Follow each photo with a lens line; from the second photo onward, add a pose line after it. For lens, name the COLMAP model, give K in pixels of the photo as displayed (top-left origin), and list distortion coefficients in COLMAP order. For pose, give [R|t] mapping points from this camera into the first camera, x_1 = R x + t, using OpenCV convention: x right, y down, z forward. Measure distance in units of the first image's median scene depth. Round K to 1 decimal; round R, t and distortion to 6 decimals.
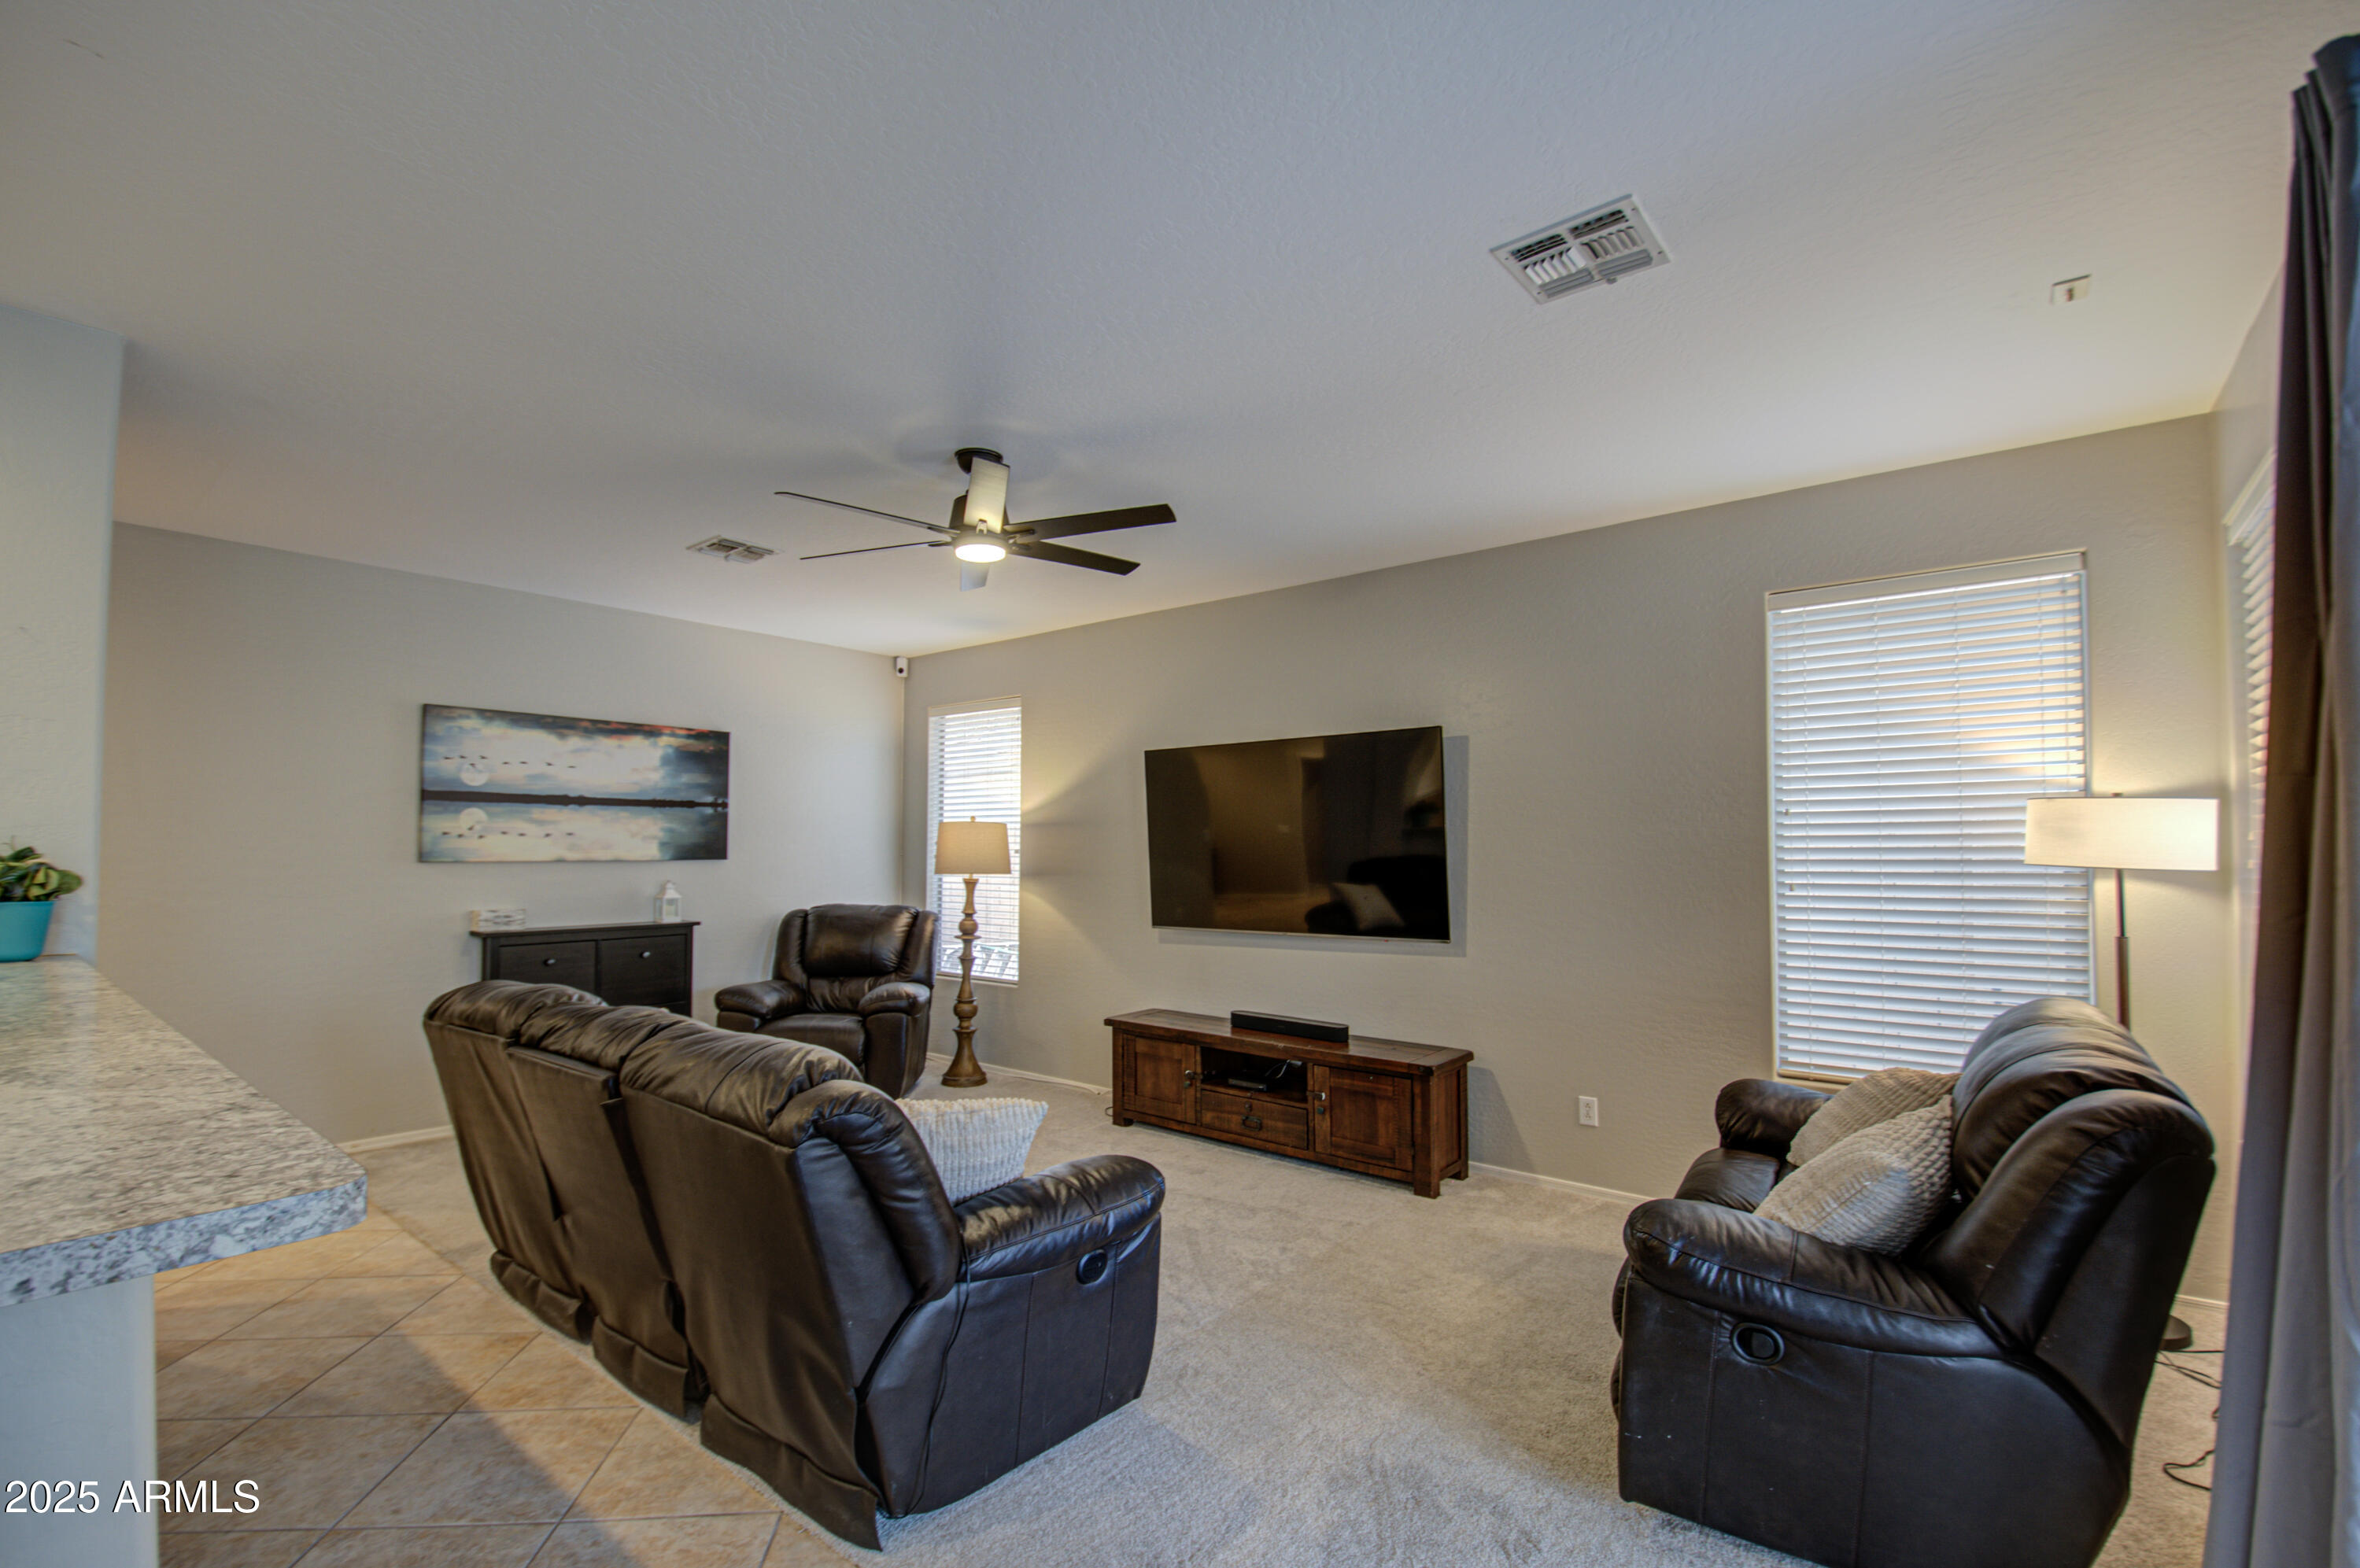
lens RADIAL K [[1022.4, 0, 1192.5], [0, 1022.4, 815.9], [0, 0, 1]] dist [-0.000999, -0.000448]
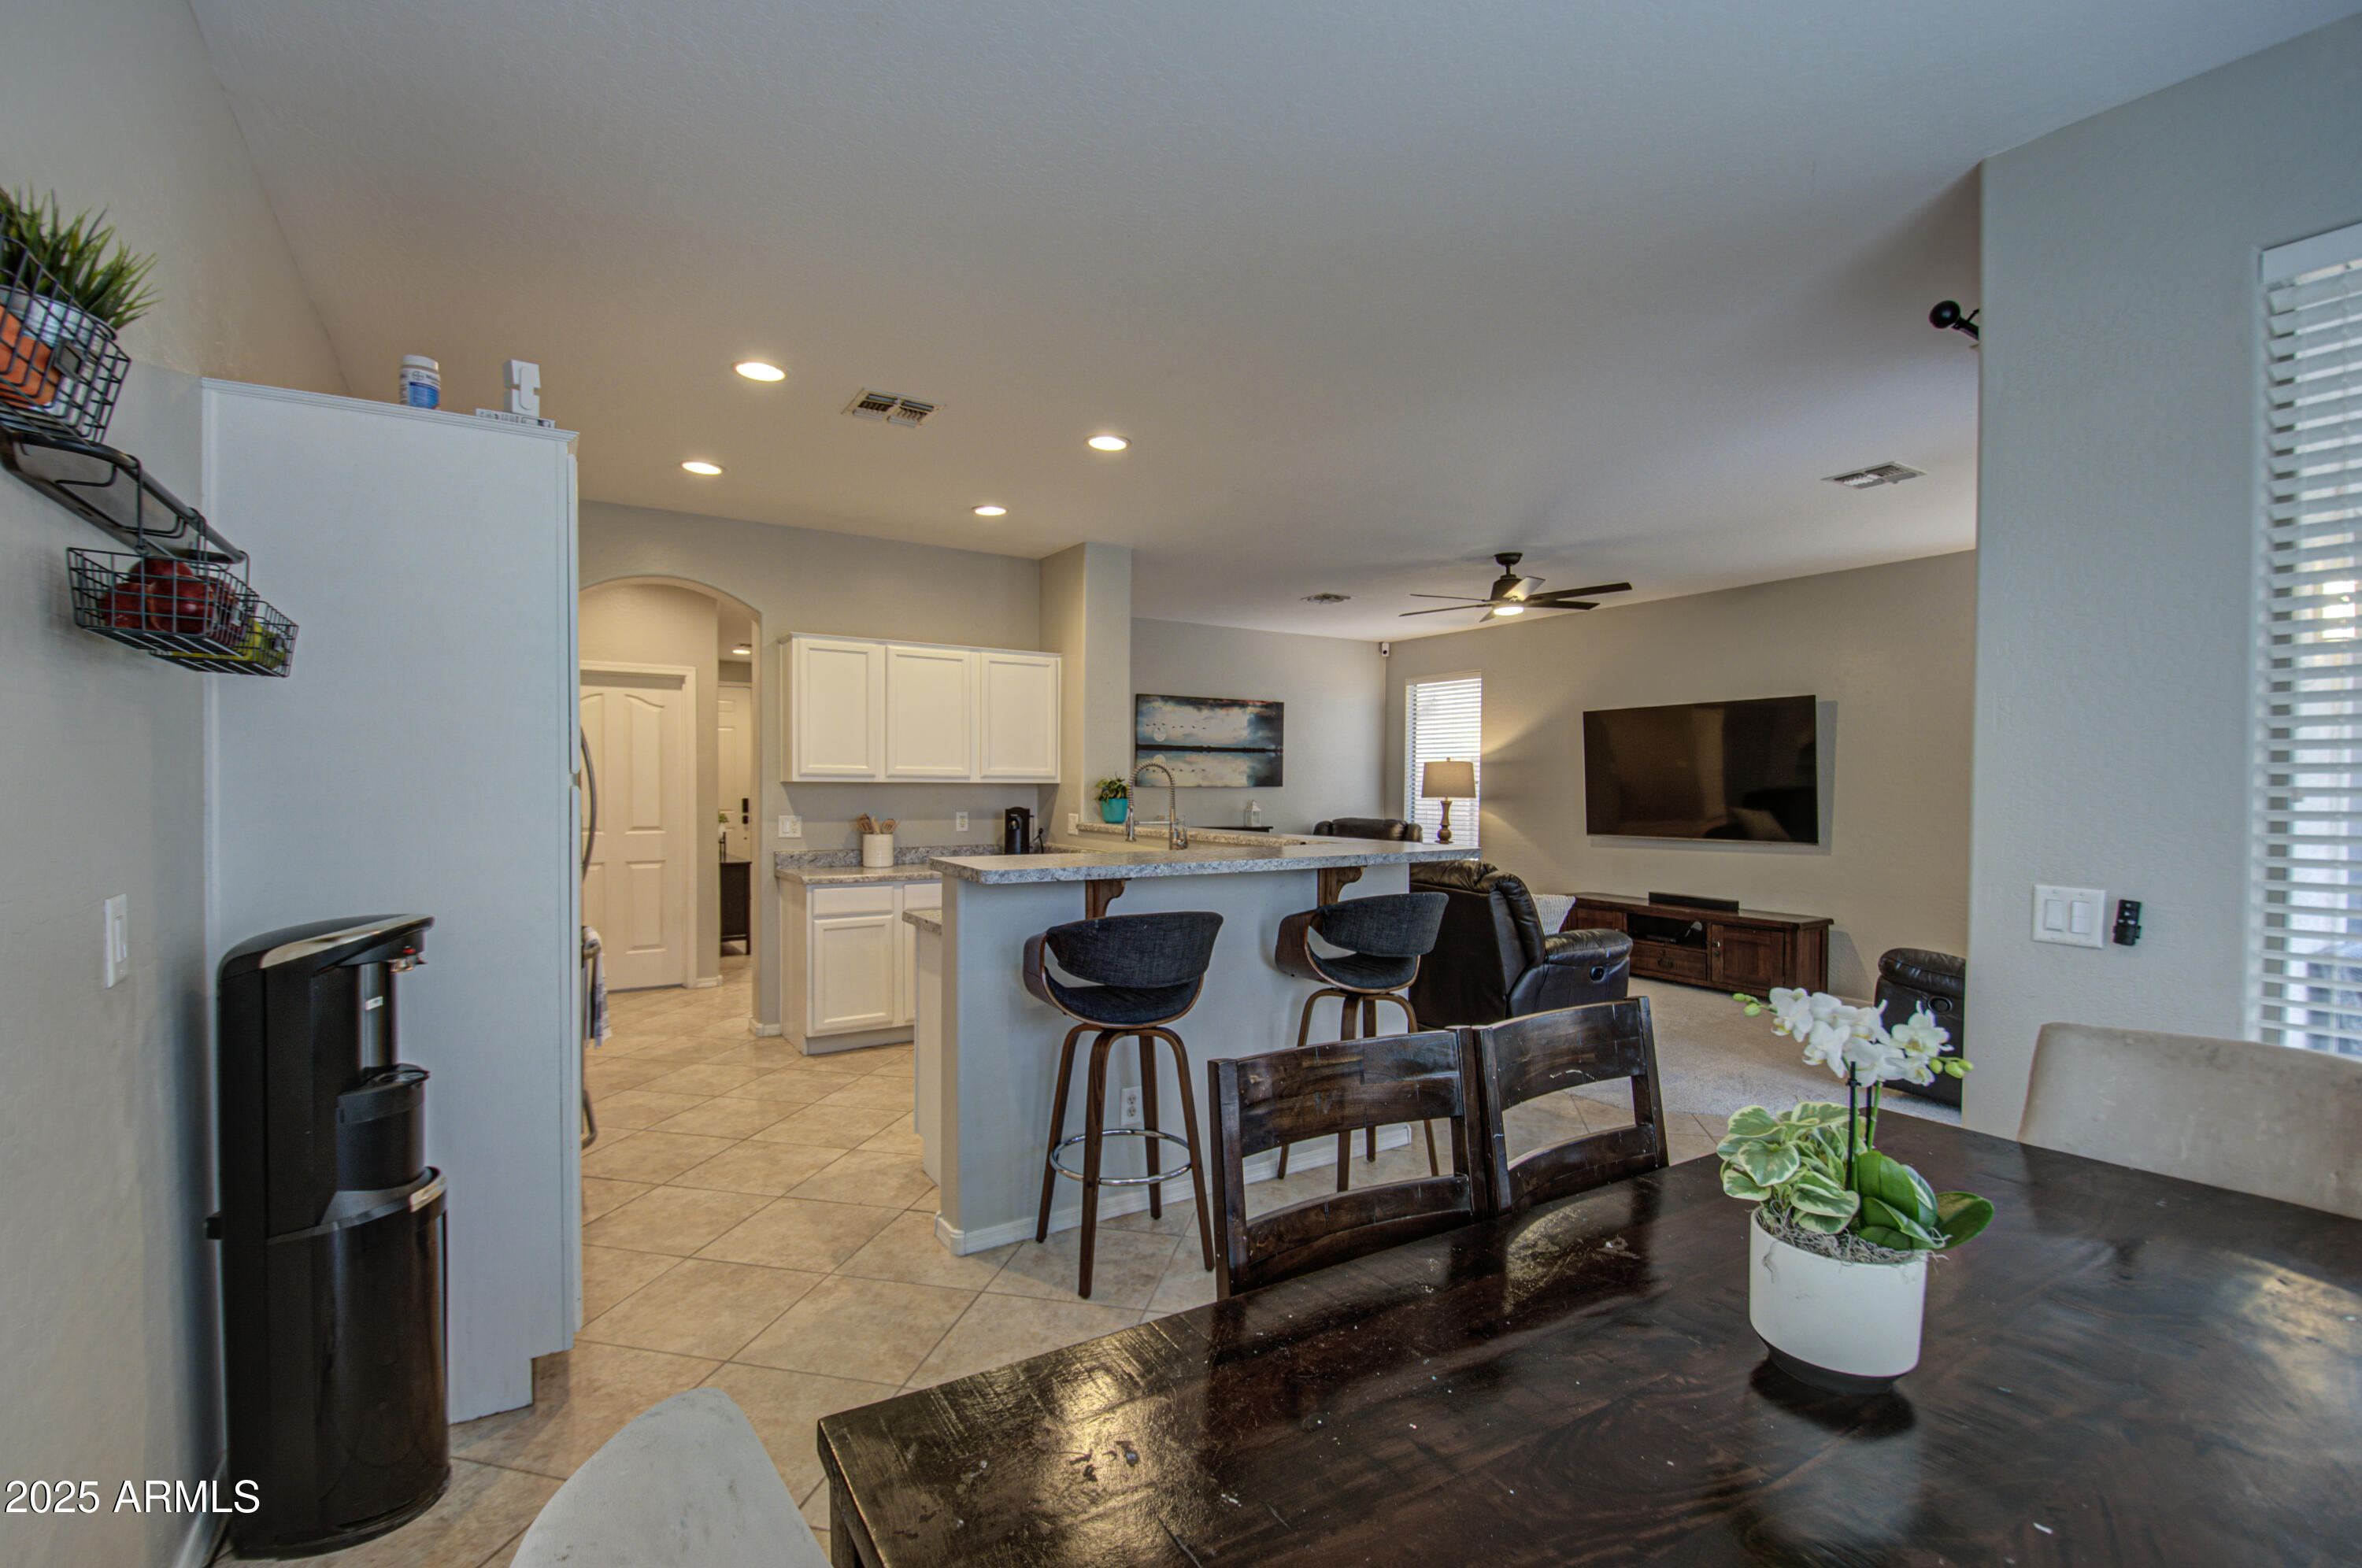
lens RADIAL K [[1035.8, 0, 1182.3], [0, 1035.8, 811.1], [0, 0, 1]] dist [-0.001770, -0.000348]
pose [[0.939091, 0.013466, -0.343404, -0.080159], [0.006260, 0.998396, 0.056270, -0.010488], [0.343611, -0.054992, 0.937501, -0.597255]]
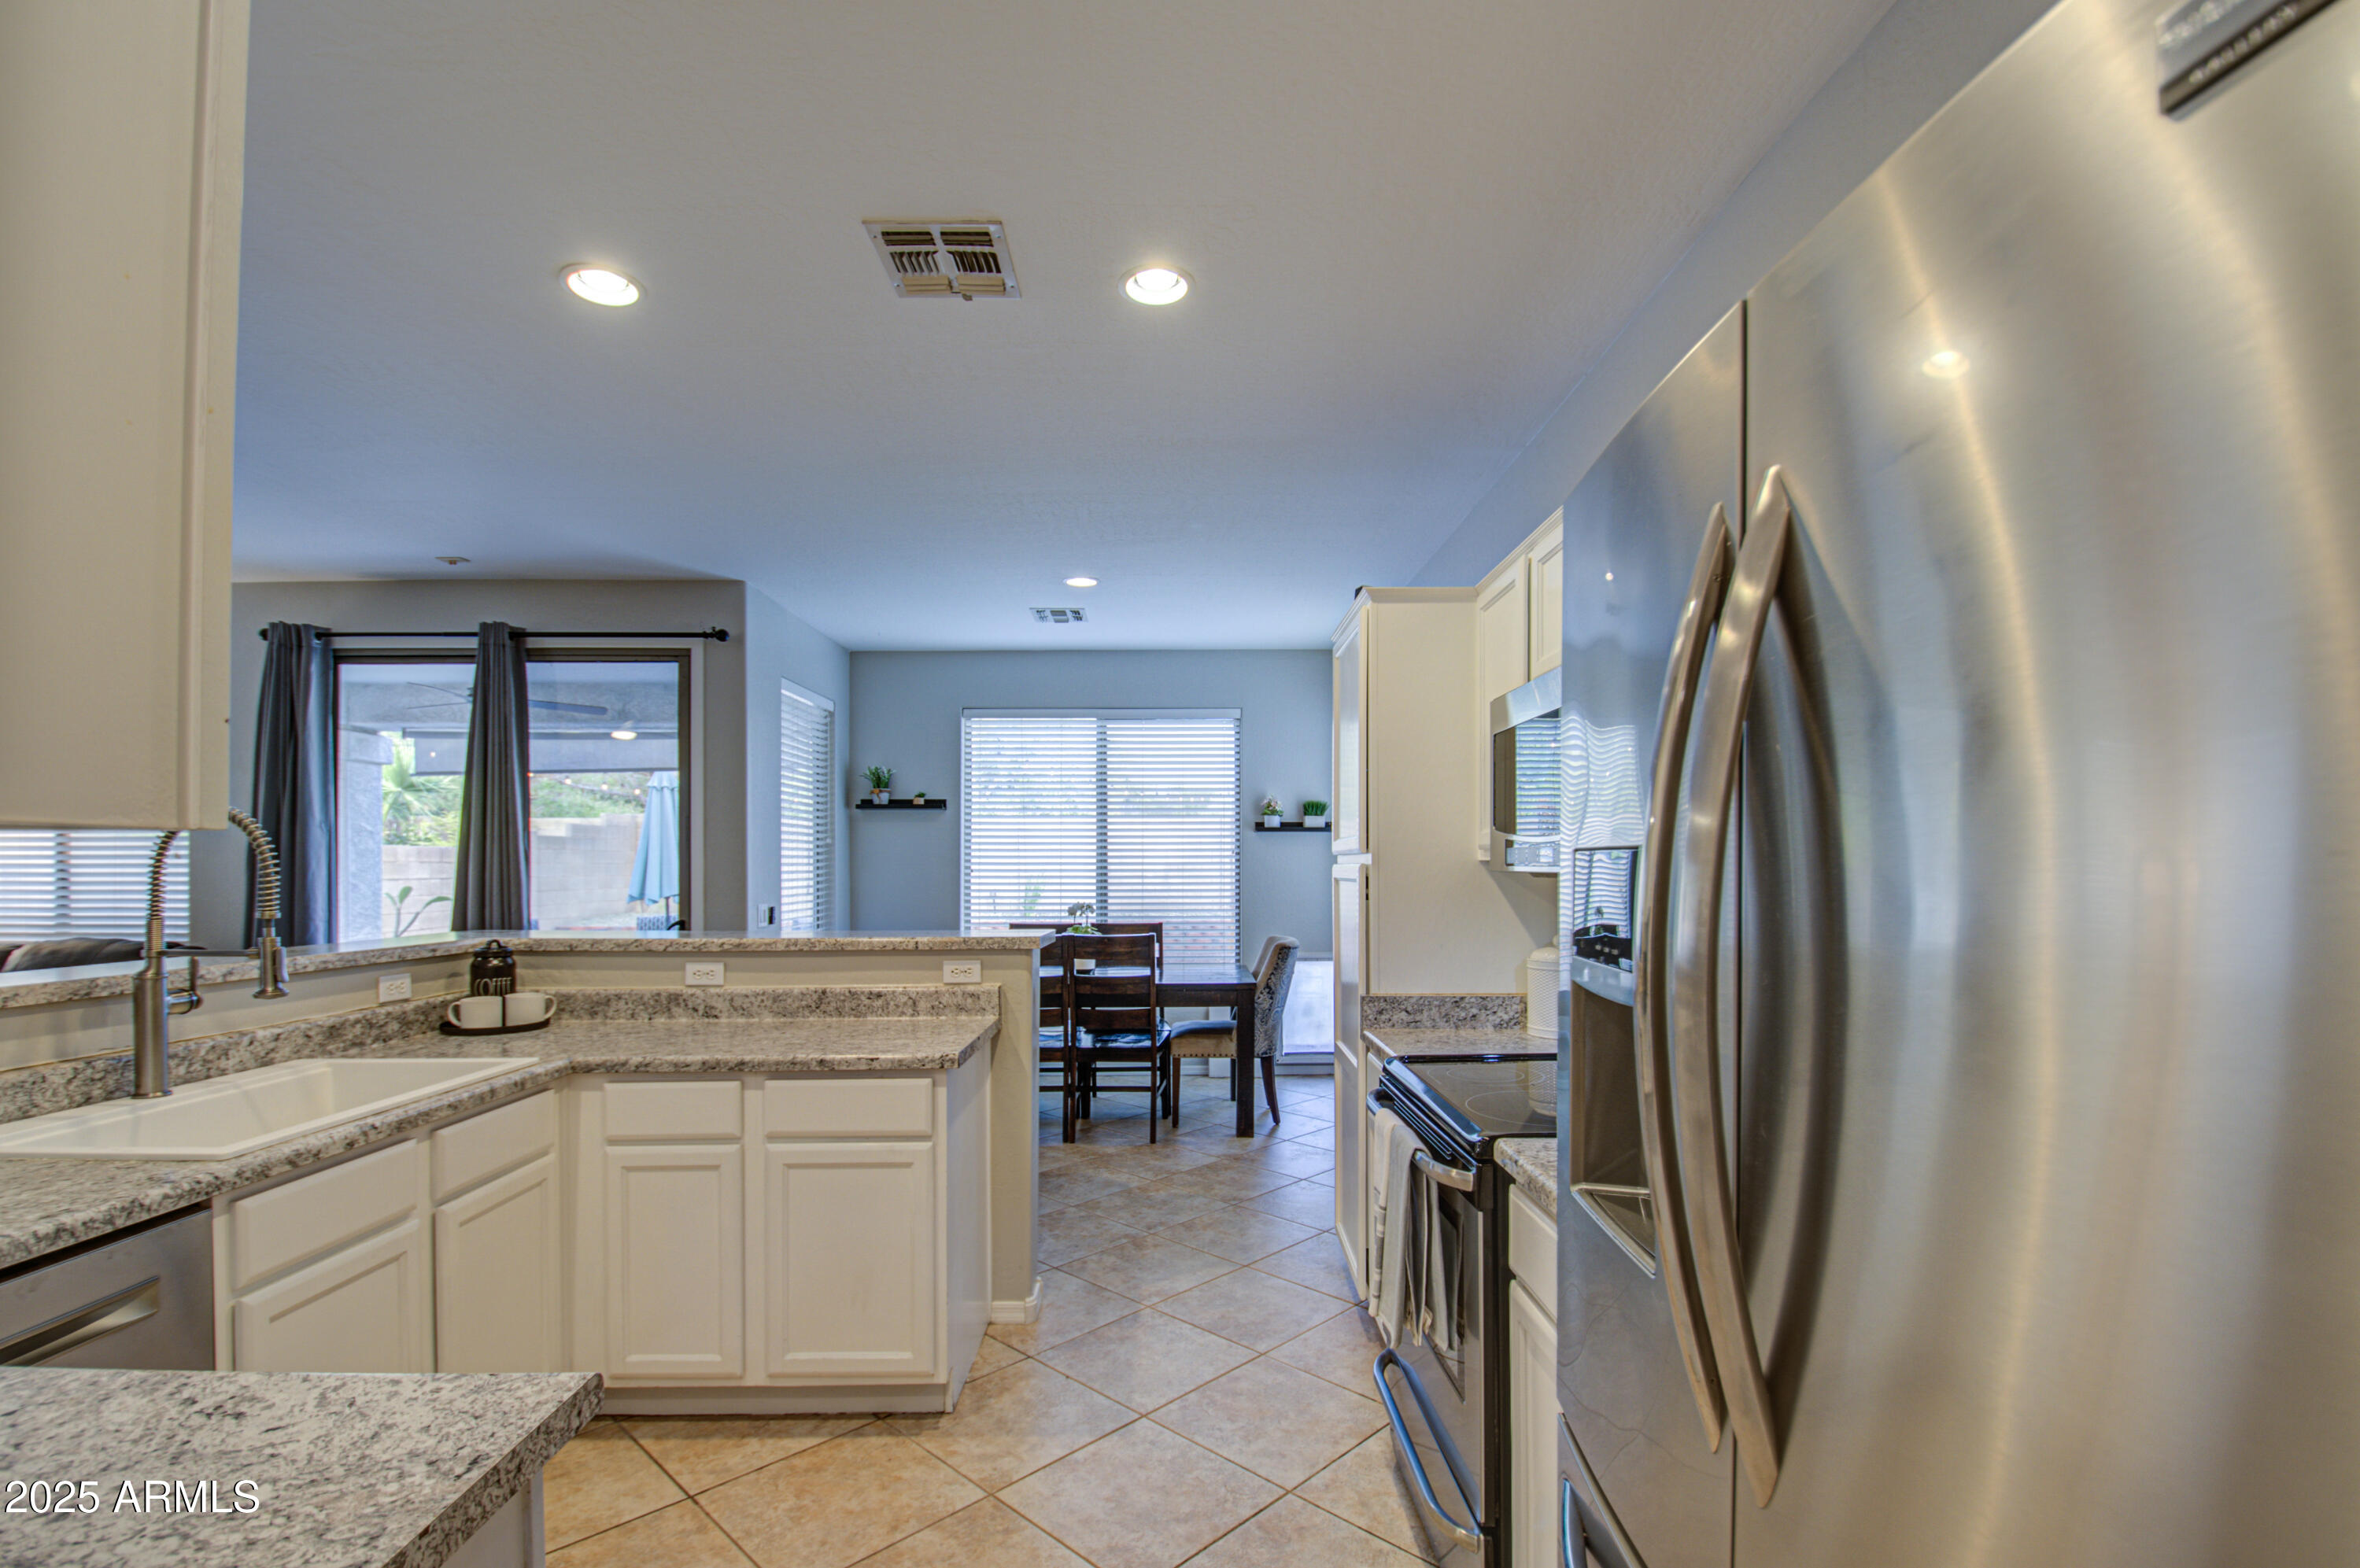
lens RADIAL K [[1048.6, 0, 1173.5], [0, 1048.6, 798.7], [0, 0, 1]] dist [-0.001719, -0.000639]
pose [[-0.607055, 0.050306, 0.793066, -0.948102], [-0.025243, 0.996270, -0.082519, 0.017976], [-0.794259, -0.070113, -0.603521, 0.217000]]
